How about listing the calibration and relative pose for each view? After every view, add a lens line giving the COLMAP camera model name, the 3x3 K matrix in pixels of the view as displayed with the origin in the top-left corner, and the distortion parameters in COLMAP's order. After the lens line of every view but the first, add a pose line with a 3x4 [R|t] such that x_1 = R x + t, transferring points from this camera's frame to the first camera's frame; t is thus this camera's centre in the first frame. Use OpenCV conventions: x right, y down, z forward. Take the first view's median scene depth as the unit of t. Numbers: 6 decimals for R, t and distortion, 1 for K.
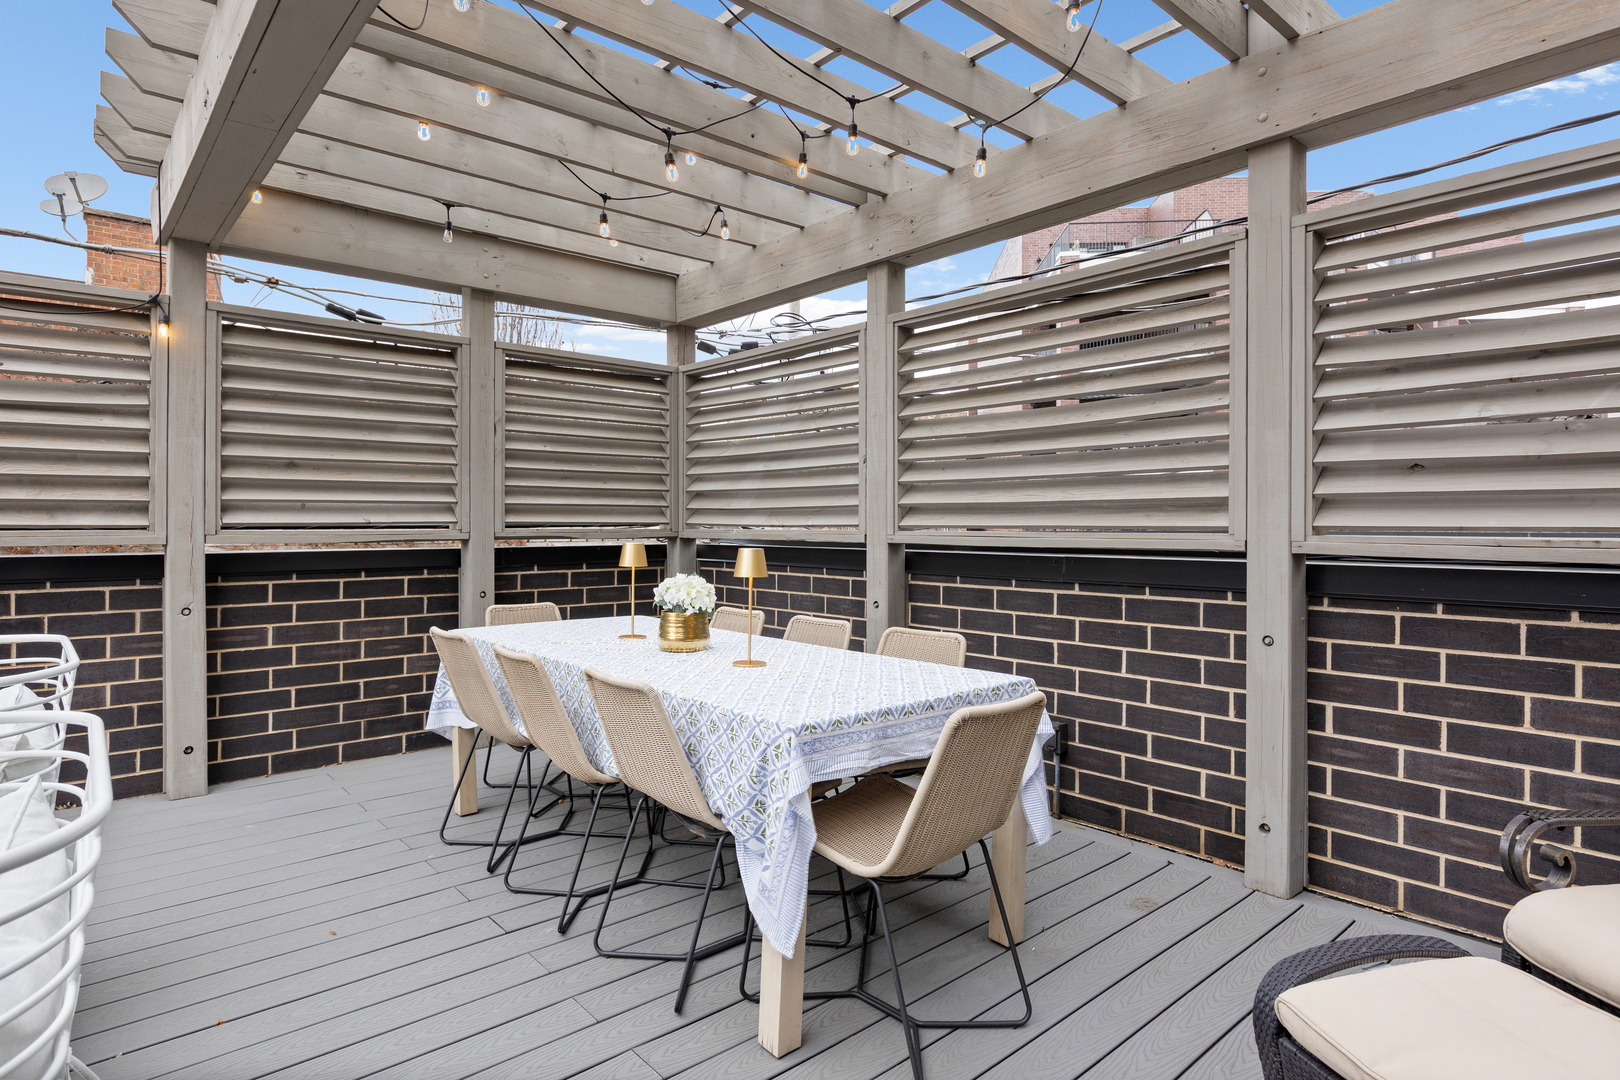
lens RADIAL K [[879.0, 0, 820.7], [0, 879.0, 535.1], [0, 0, 1]] dist [-0.004889, 0.001427]
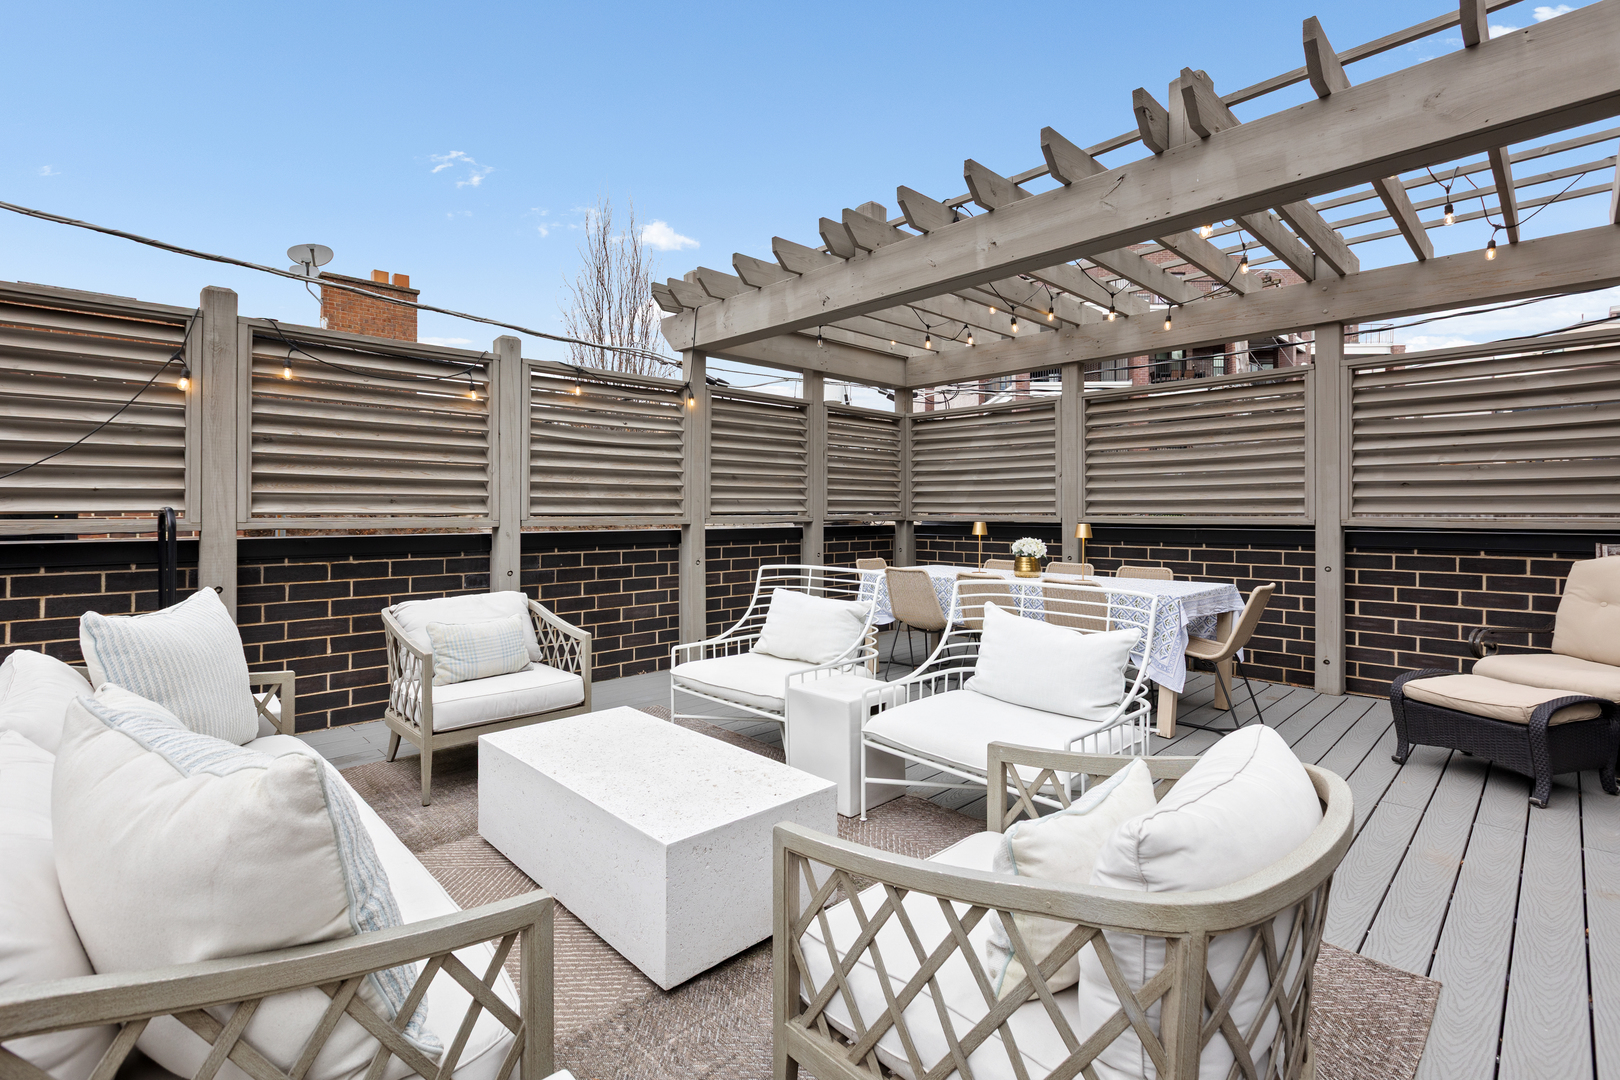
lens RADIAL K [[740.4, 0, 815.3], [0, 740.4, 517.2], [0, 0, 1]] dist [0.002470, 0.000298]
pose [[0.998756, -0.001565, 0.049849, -0.571745], [0.001904, 0.999975, -0.006758, 0.007347], [-0.049837, 0.006844, 0.998734, -0.490548]]
